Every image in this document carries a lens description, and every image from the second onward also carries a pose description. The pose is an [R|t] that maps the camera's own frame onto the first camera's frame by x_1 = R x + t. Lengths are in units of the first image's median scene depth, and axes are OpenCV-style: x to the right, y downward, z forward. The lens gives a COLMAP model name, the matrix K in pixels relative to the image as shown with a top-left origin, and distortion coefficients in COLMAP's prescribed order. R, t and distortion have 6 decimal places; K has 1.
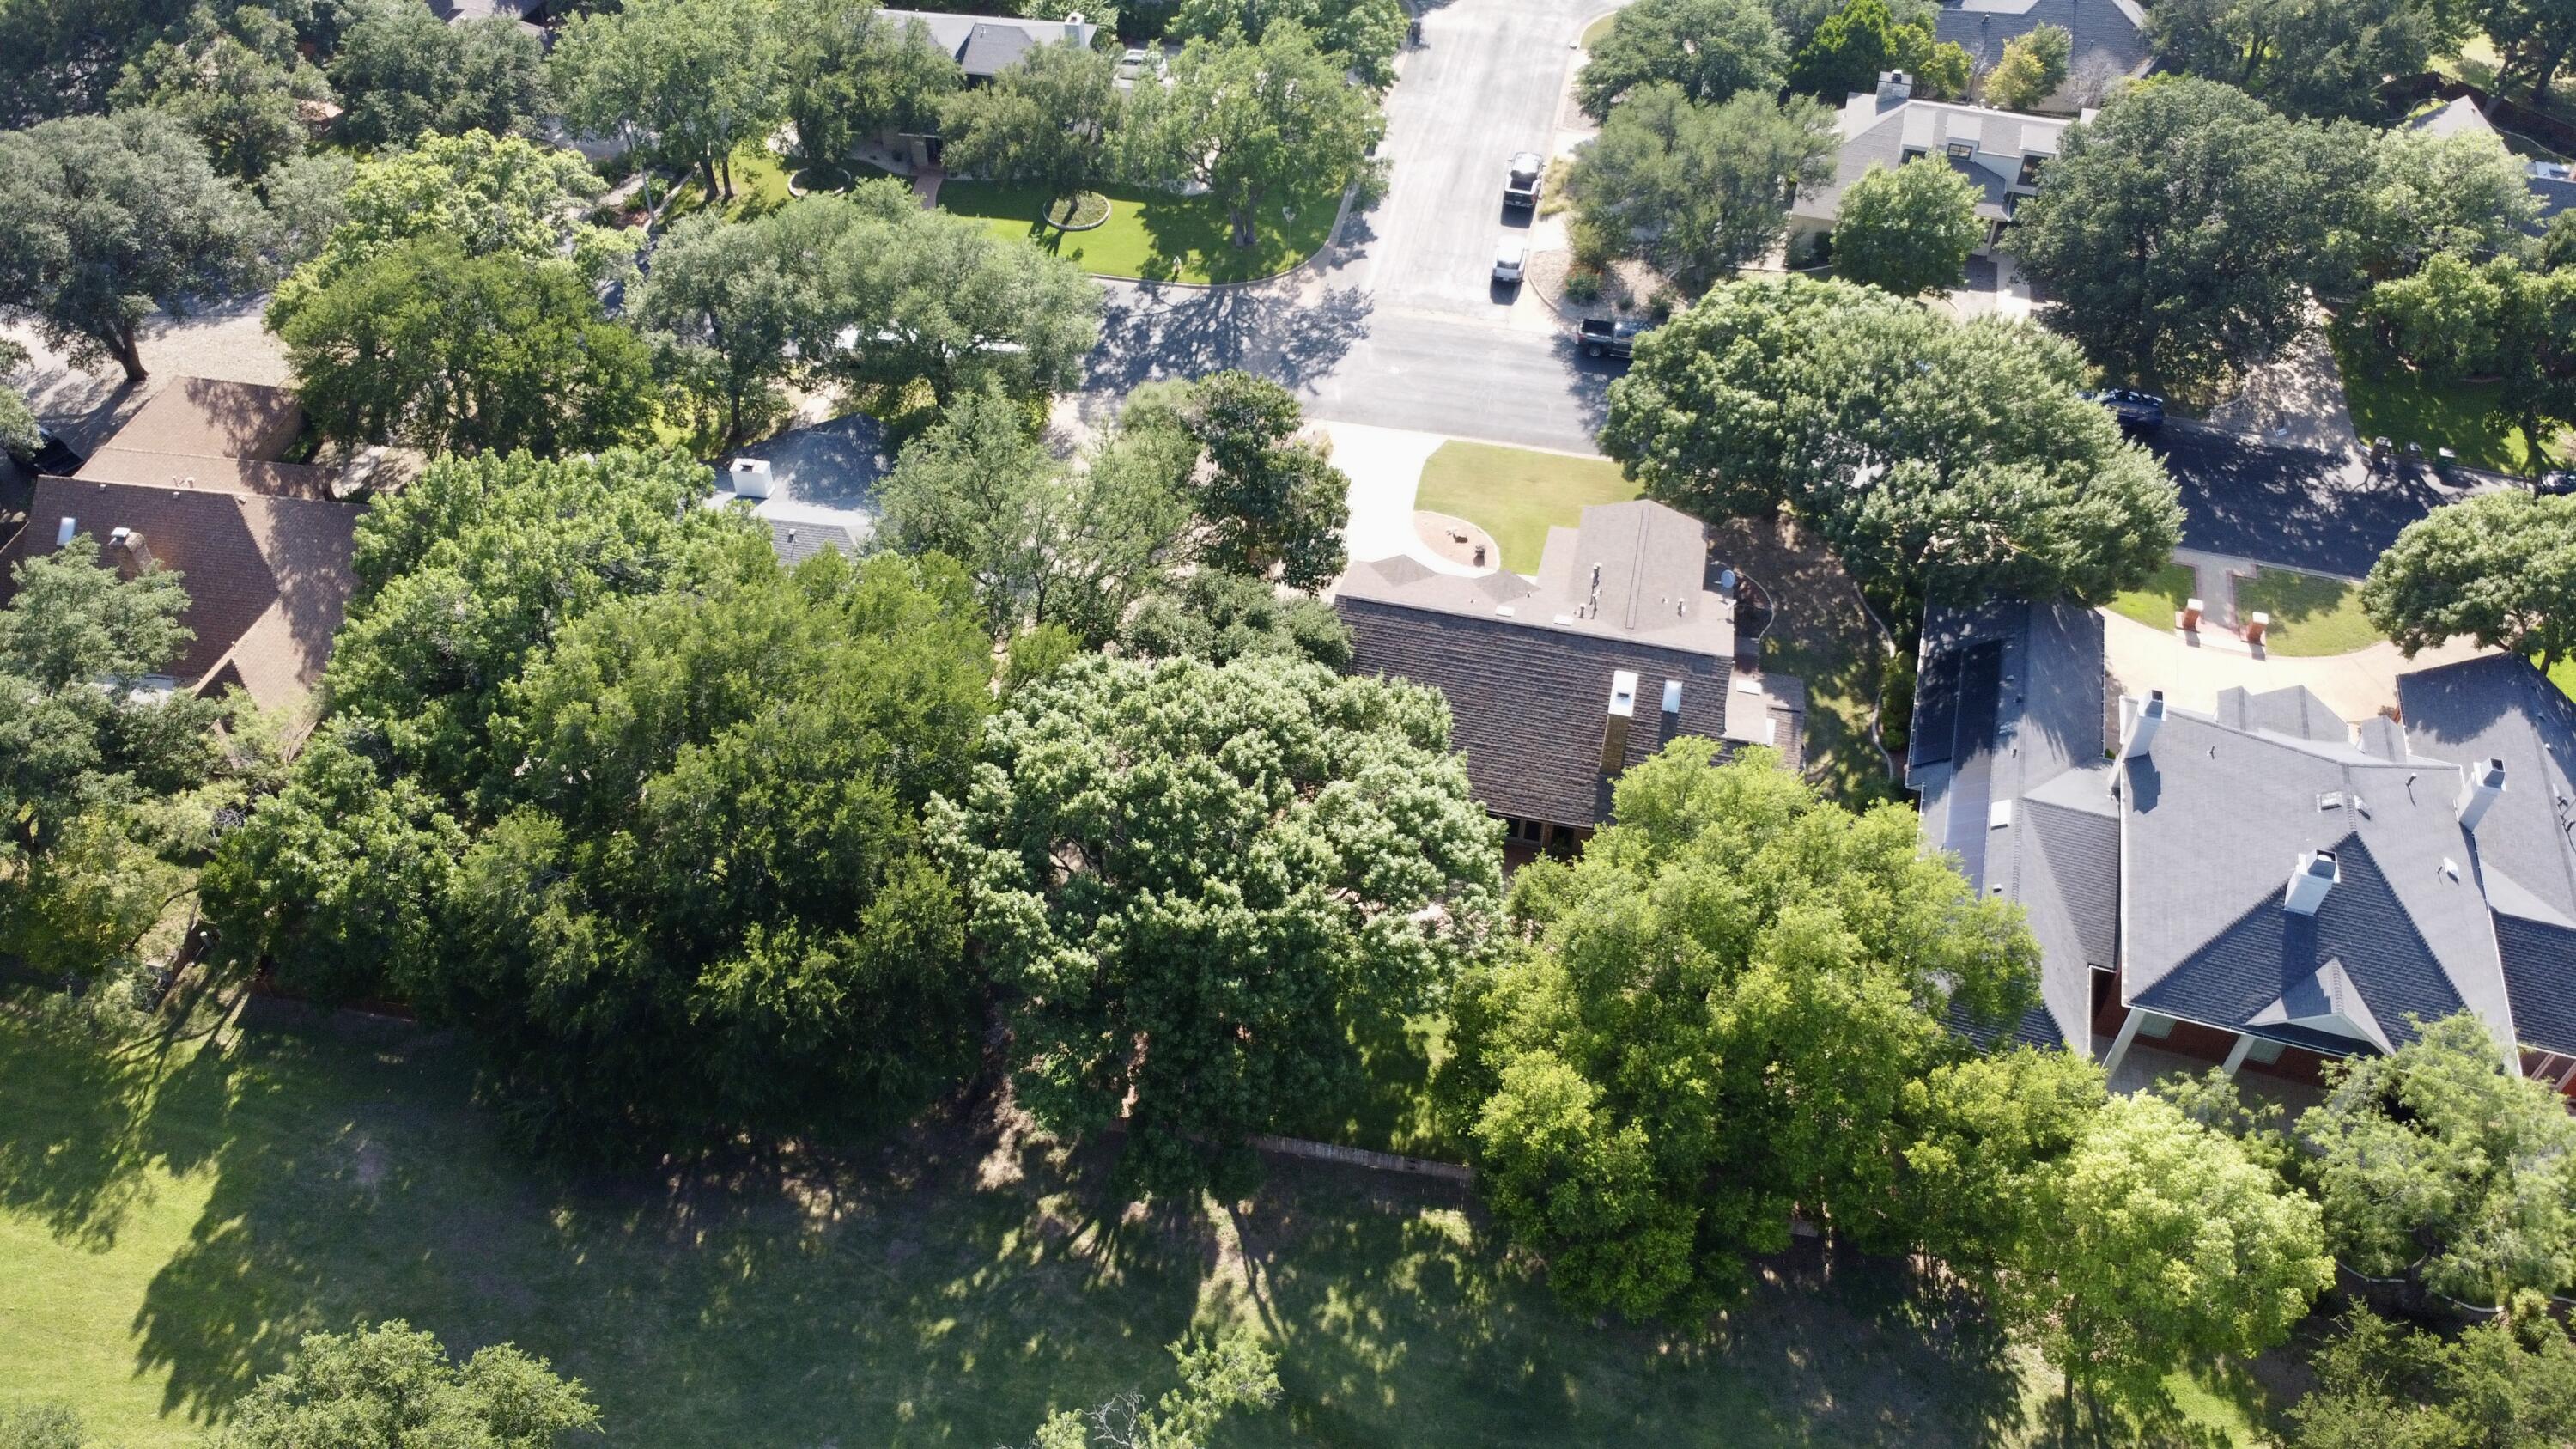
lens RADIAL K [[1890.2, 0, 1288.0], [0, 1890.2, 724.5], [0, 0, 1]] dist [-0.032676, -0.011757]
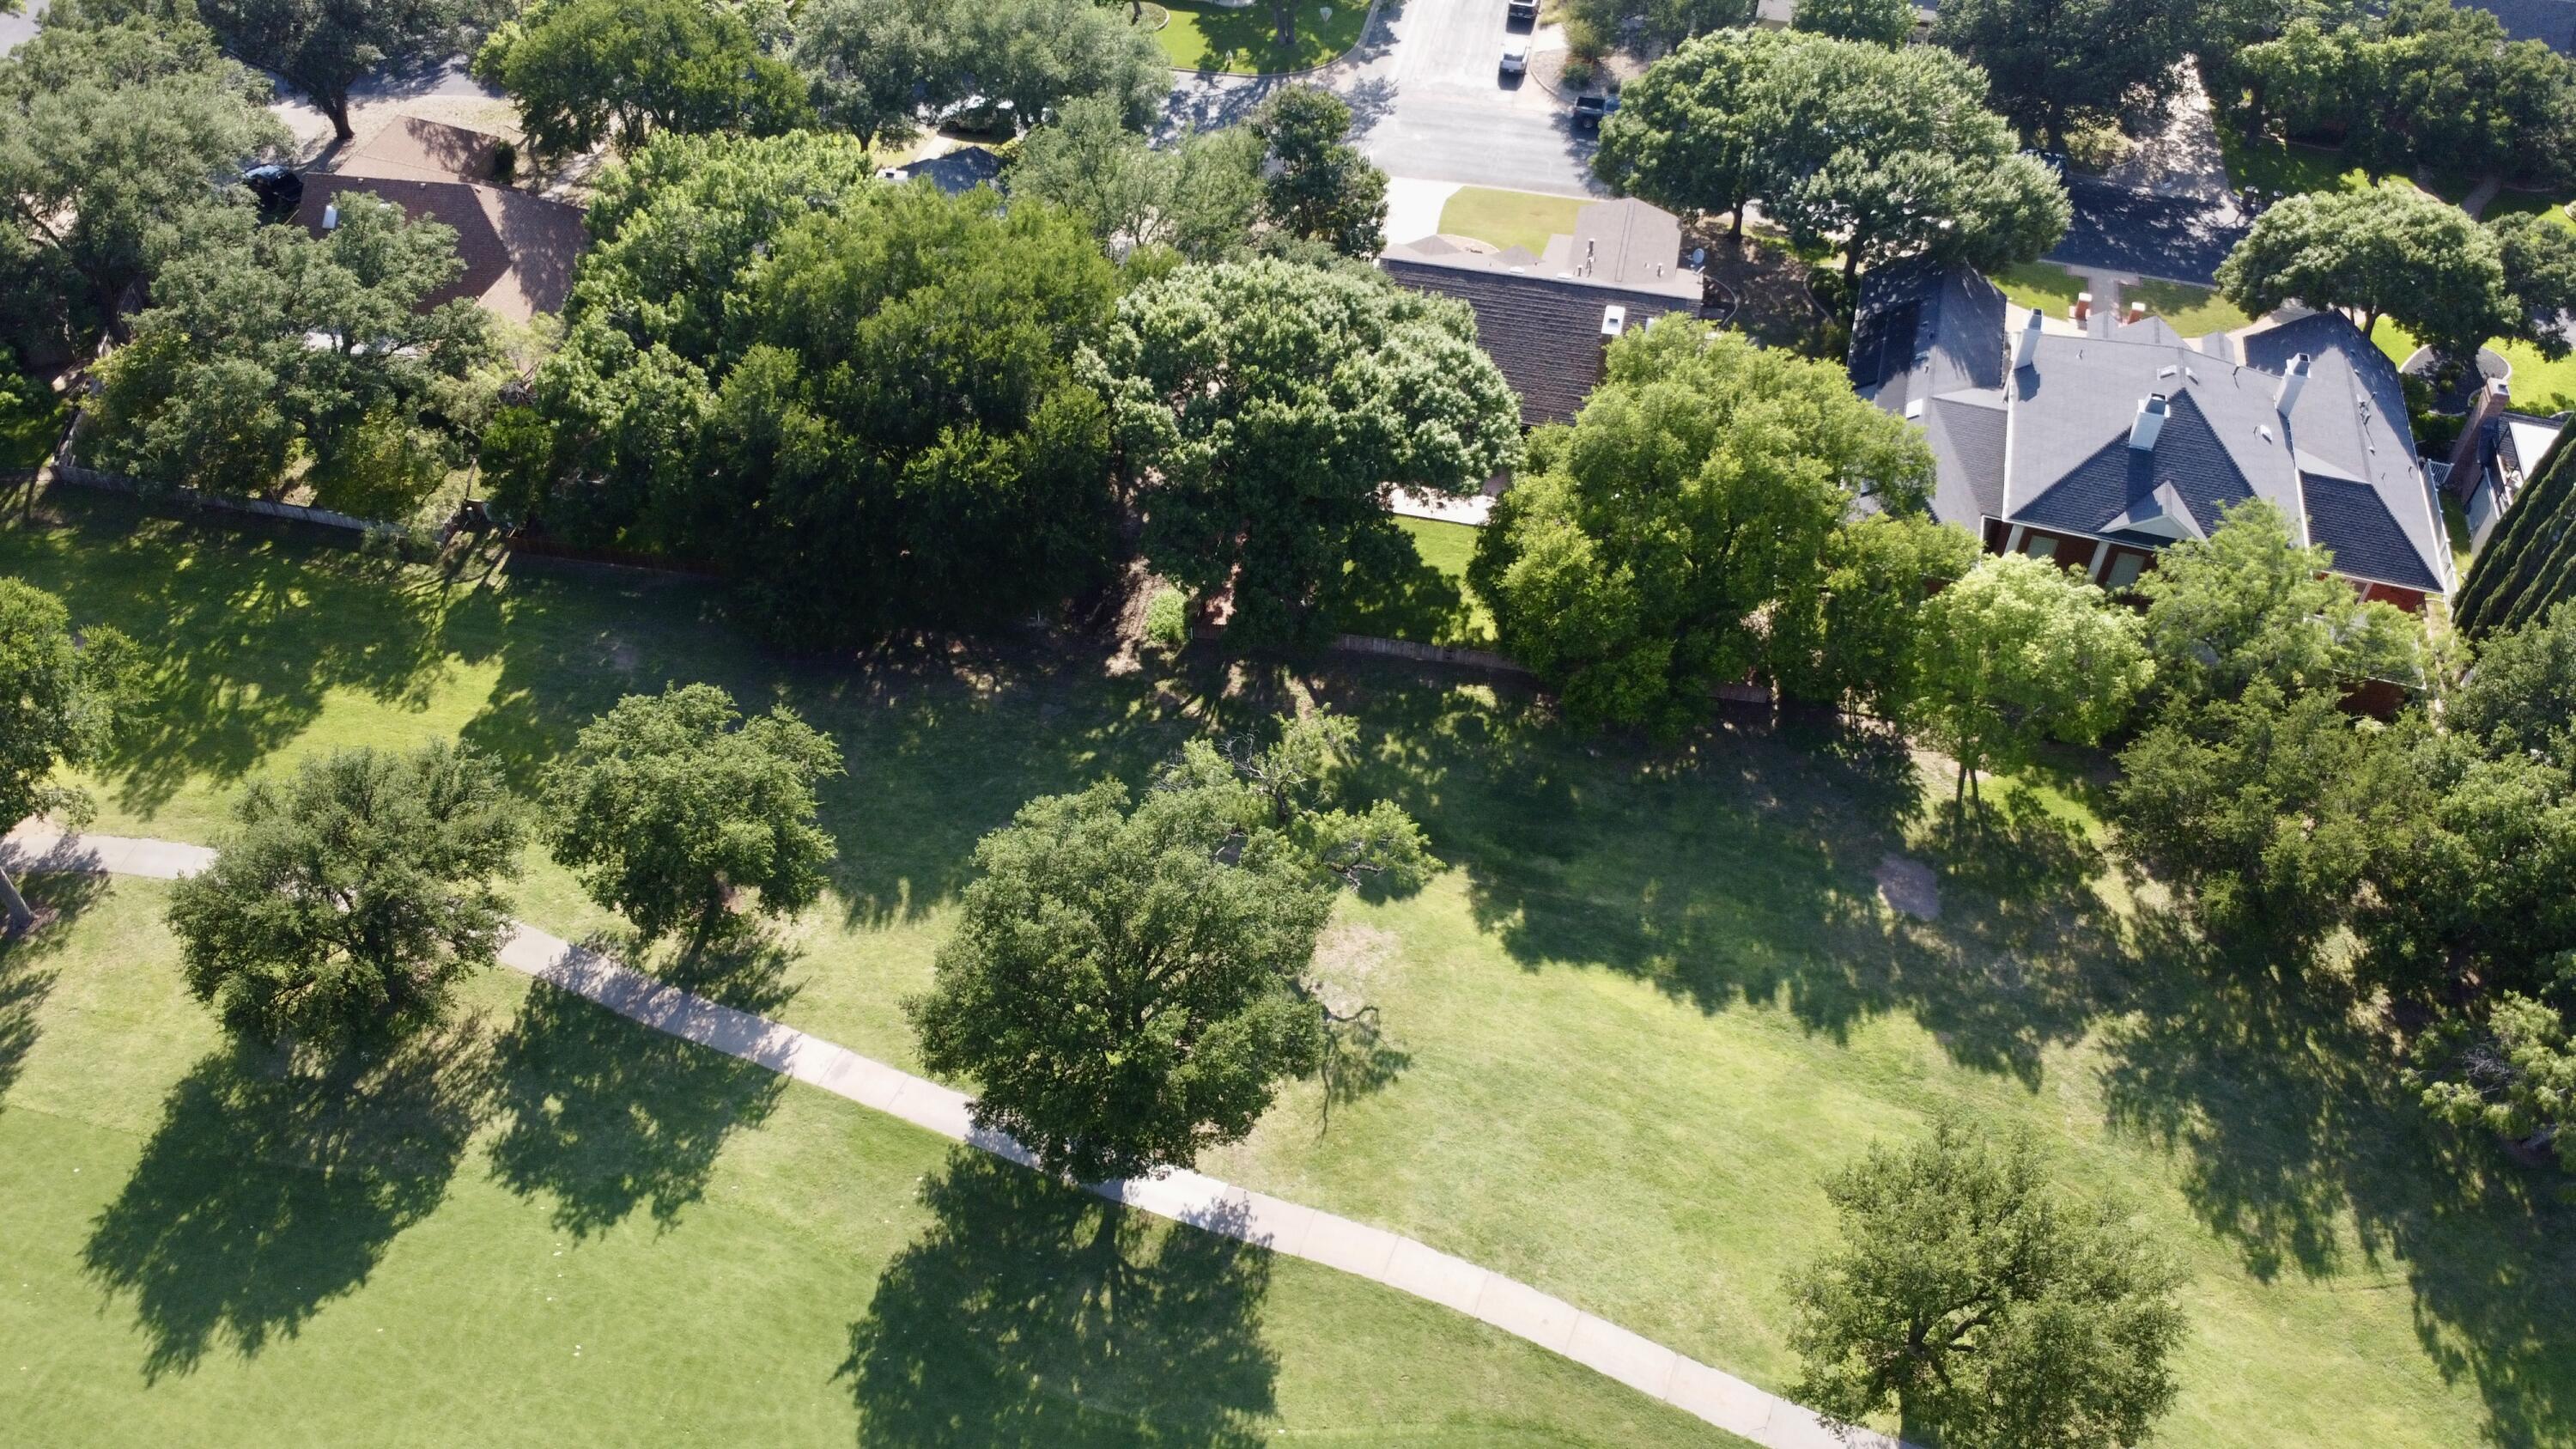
lens RADIAL K [[1890.2, 0, 1288.0], [0, 1890.2, 724.5], [0, 0, 1]] dist [-0.032676, -0.011757]
pose [[0.999971, 0.000153, 0.007668, -0.051049], [-0.000169, 0.999998, 0.002080, 0.269688], [-0.007667, -0.002081, 0.999968, -0.266339]]
